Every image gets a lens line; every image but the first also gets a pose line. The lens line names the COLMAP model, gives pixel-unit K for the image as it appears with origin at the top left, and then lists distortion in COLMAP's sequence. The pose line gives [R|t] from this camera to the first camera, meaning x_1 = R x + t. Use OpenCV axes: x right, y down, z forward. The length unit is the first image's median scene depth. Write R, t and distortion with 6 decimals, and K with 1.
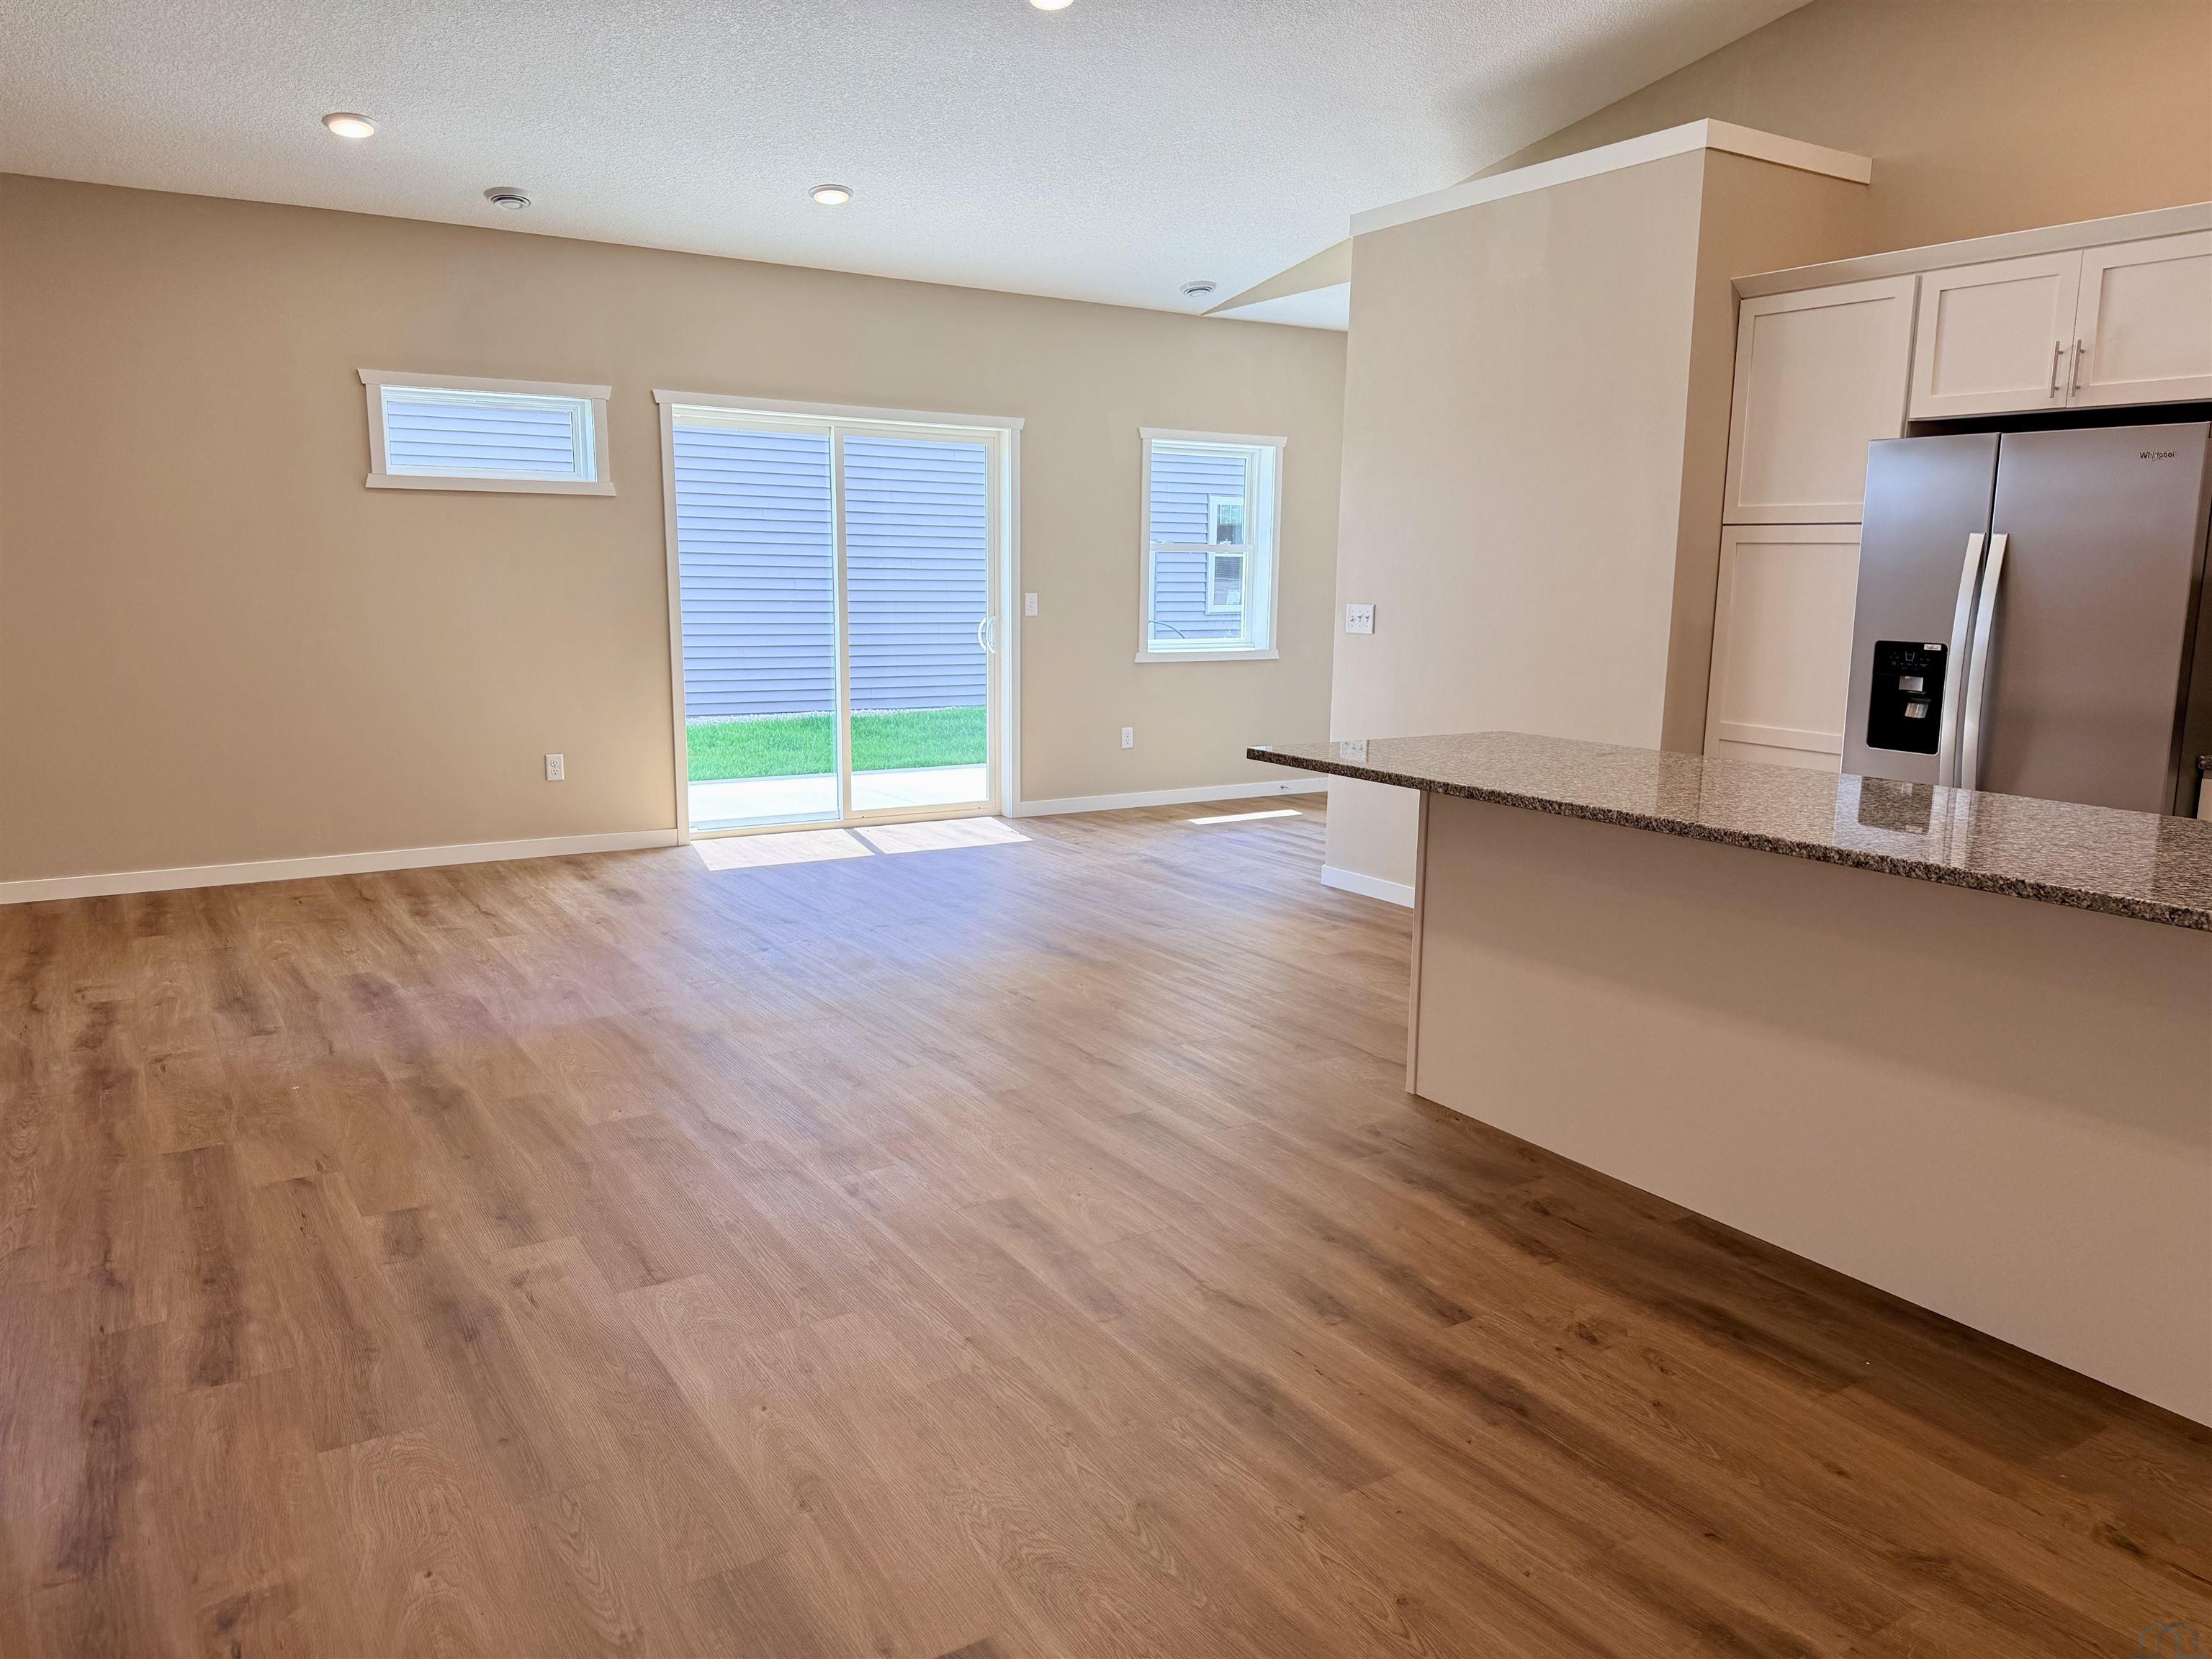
lens RADIAL K [[1560.2, 0, 1110.9], [0, 1560.2, 824.5], [0, 0, 1]] dist [0.005931, -0.004810]
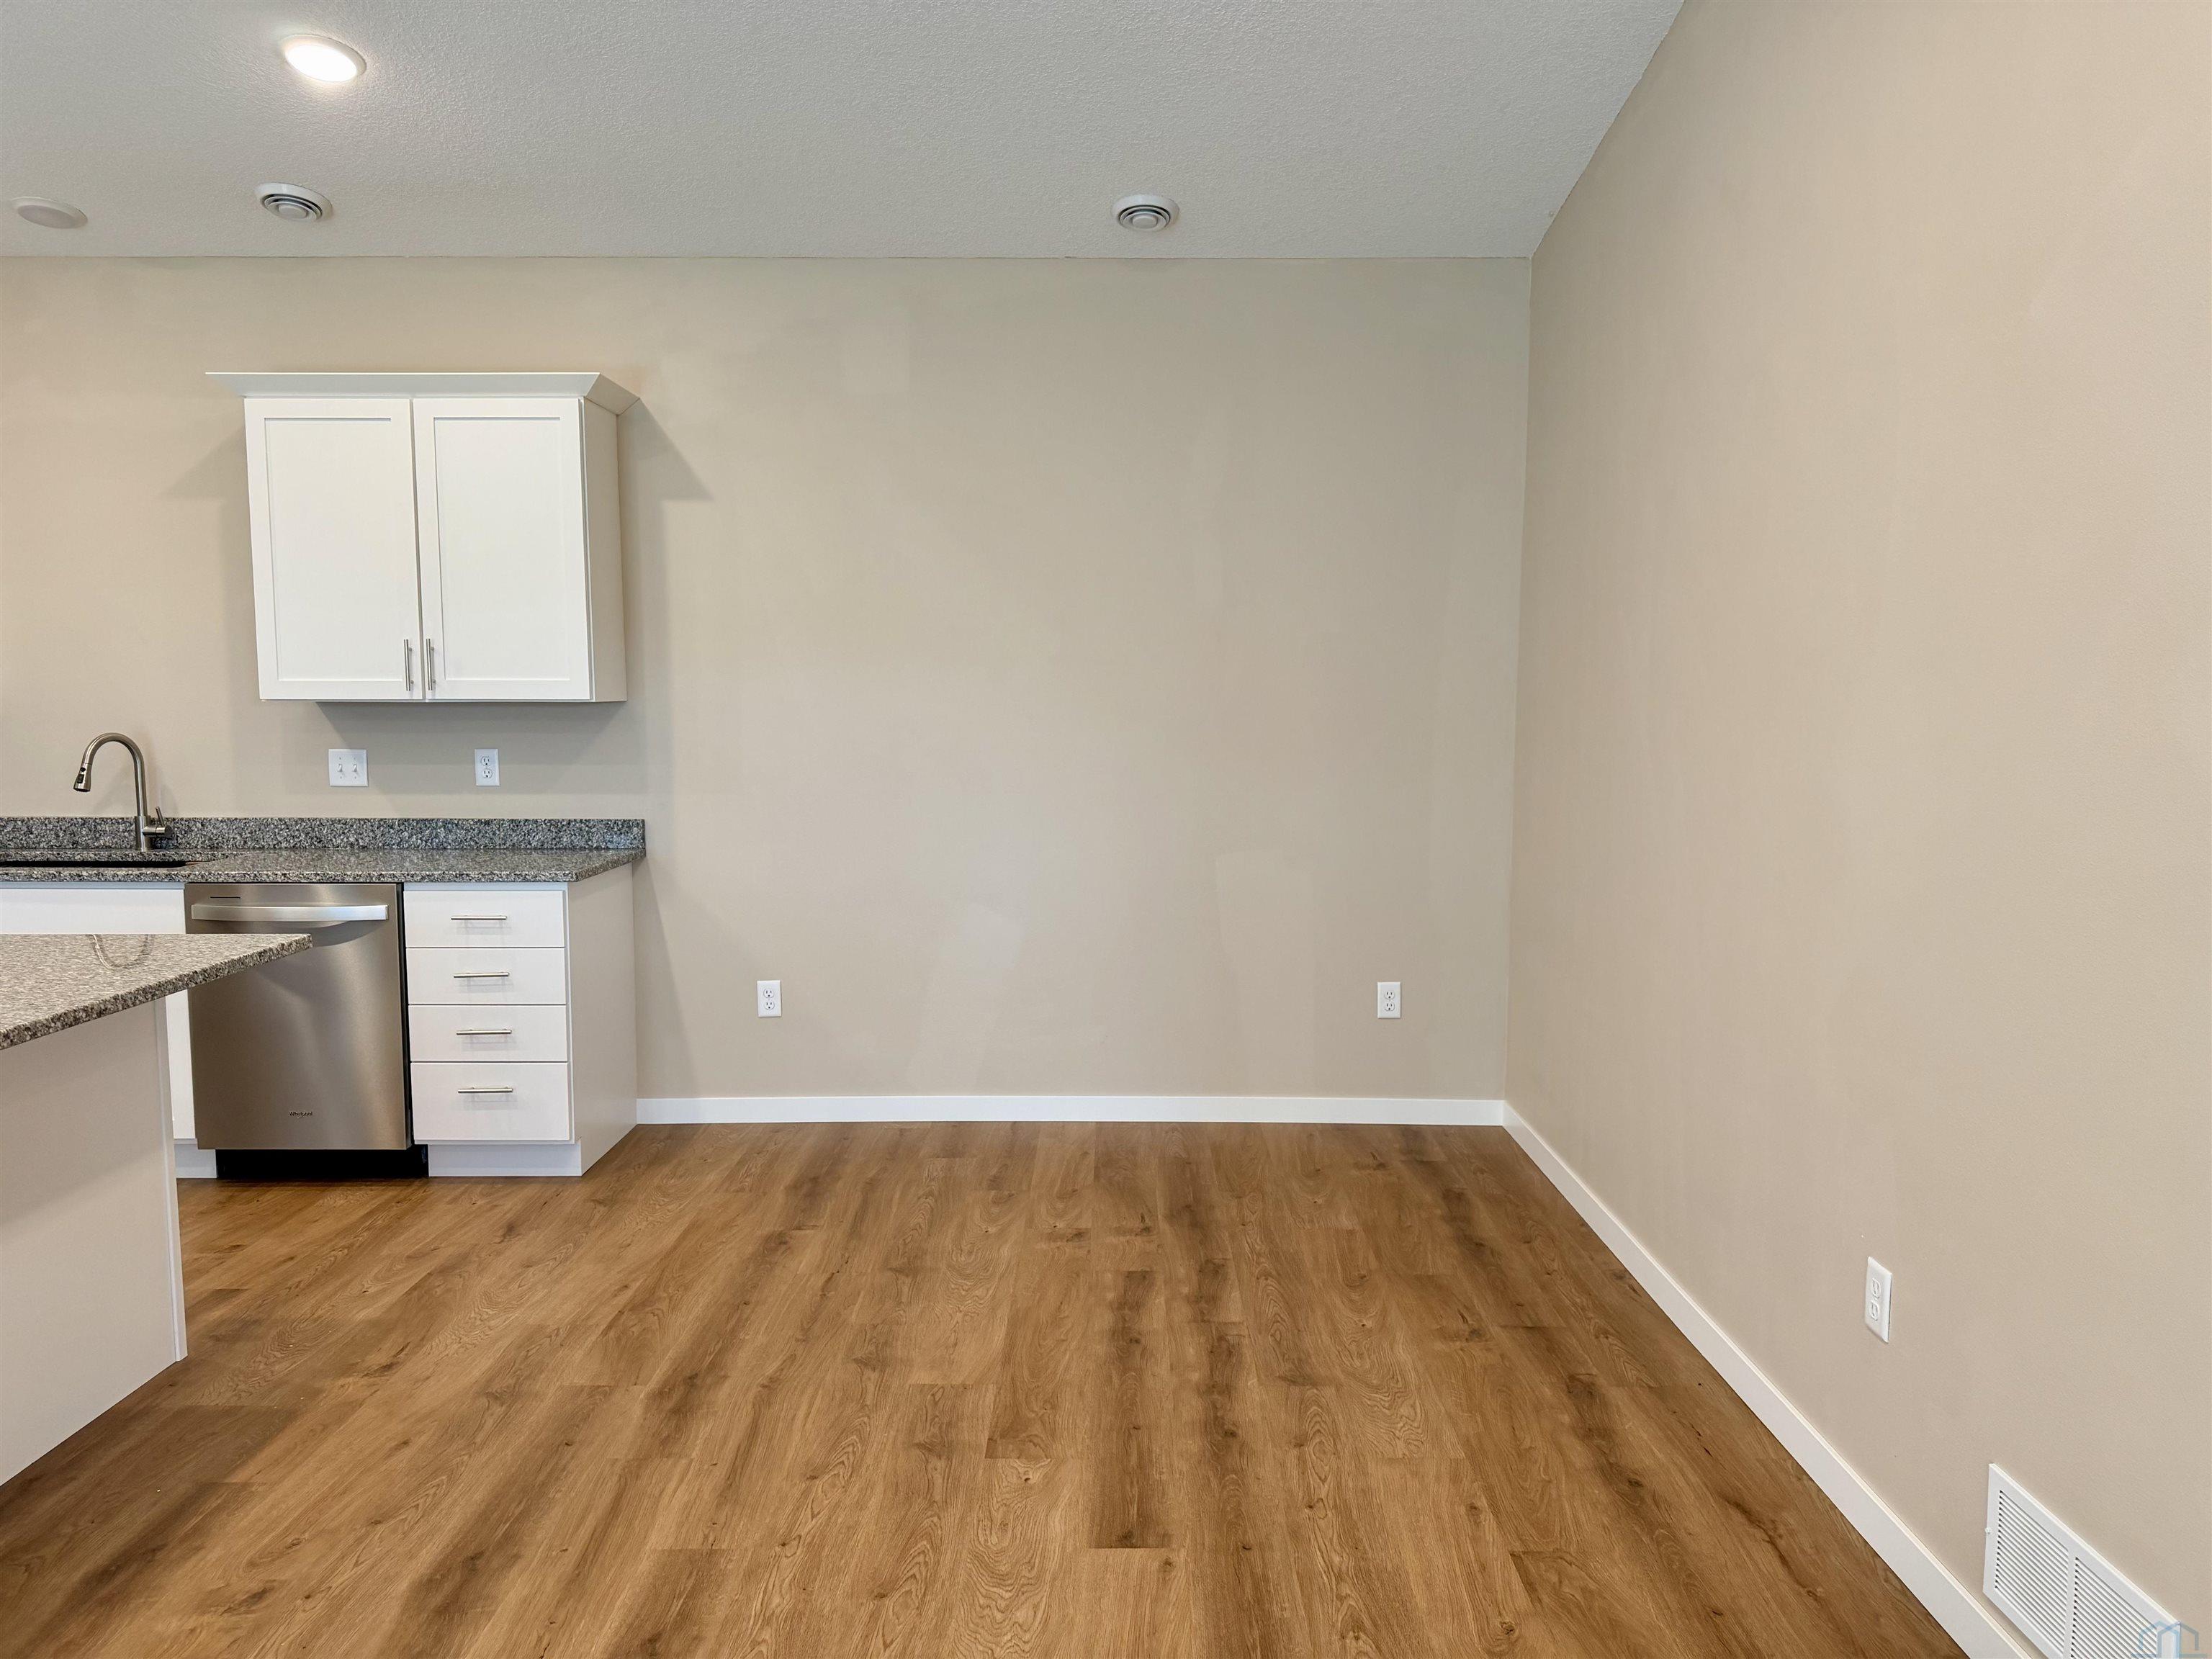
lens RADIAL K [[1560.2, 0, 1110.2], [0, 1560.2, 829.8], [0, 0, 1]] dist [0.005931, -0.004810]
pose [[-0.838477, -0.065108, 0.541033, -0.348553], [0.078639, 0.967988, 0.238360, -0.165232], [-0.539233, 0.242406, -0.806516, 0.880791]]
